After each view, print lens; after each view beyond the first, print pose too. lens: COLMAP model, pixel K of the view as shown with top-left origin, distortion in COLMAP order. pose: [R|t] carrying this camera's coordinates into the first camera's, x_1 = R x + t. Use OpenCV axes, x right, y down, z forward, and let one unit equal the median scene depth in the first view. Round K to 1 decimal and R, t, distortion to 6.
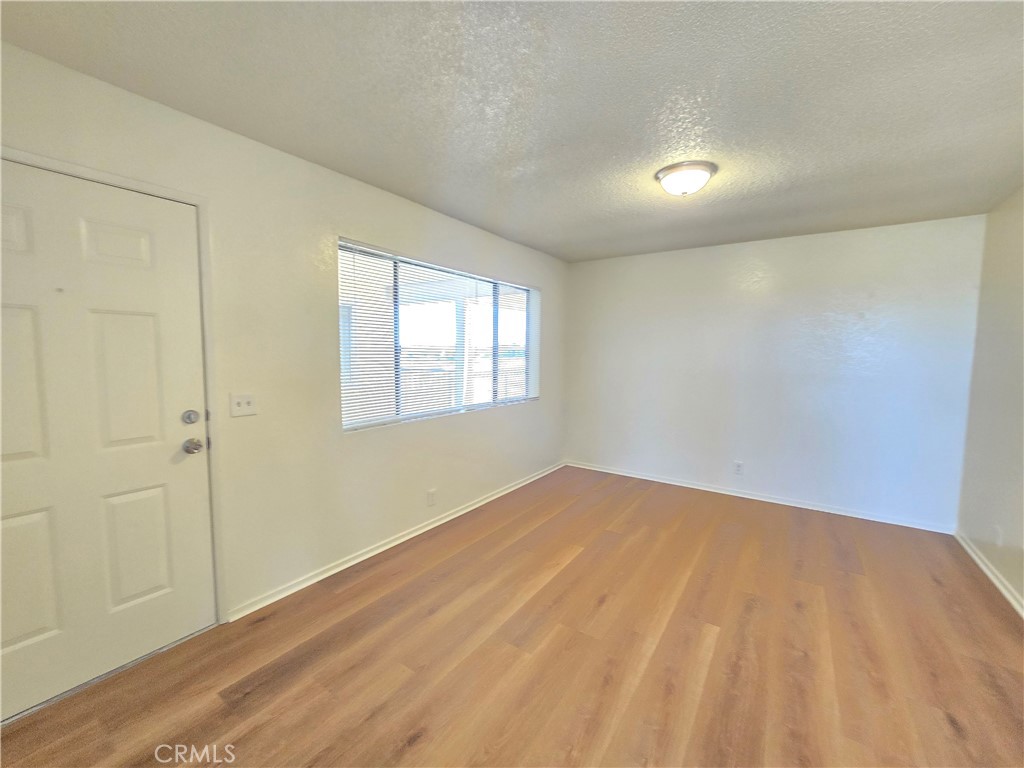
lens RADIAL K [[420.6, 0, 512.6], [0, 420.6, 381.9], [0, 0, 1]] dist [0.000999, -0.000335]
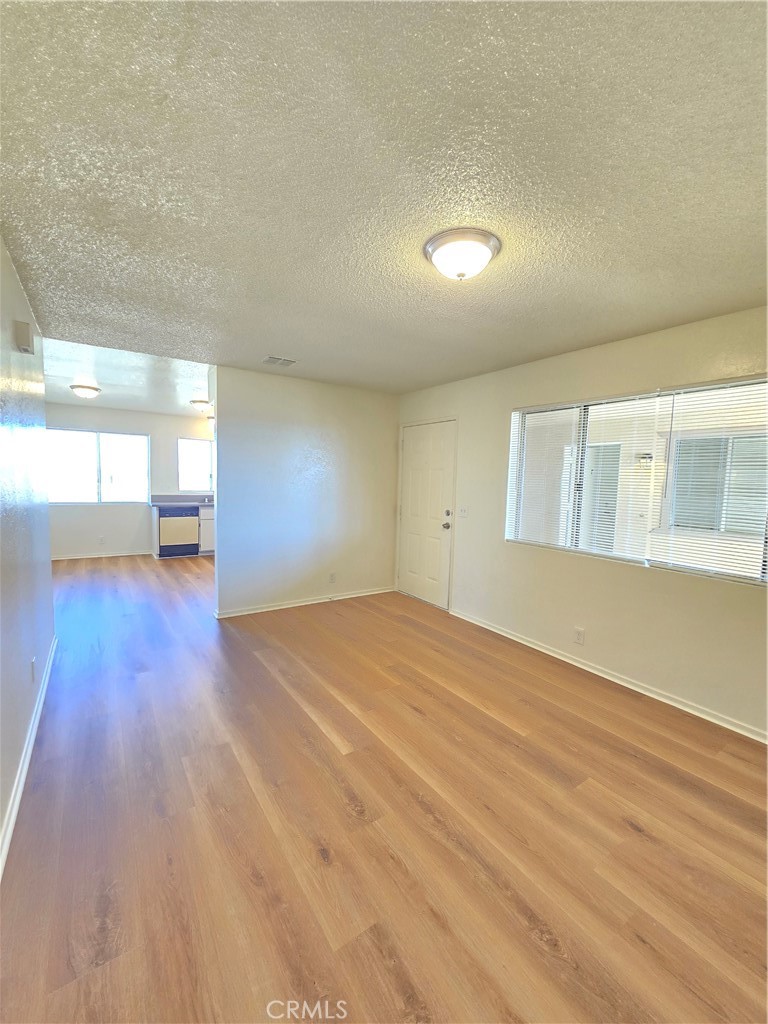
lens RADIAL K [[420.6, 0, 384.0], [0, 420.6, 516.4], [0, 0, 1]] dist [0.000999, -0.000335]
pose [[-0.368331, 0.059602, -0.927782, 1.305681], [-0.102116, 0.989311, 0.104096, -0.088184], [0.924069, 0.133083, -0.358308, 1.324926]]
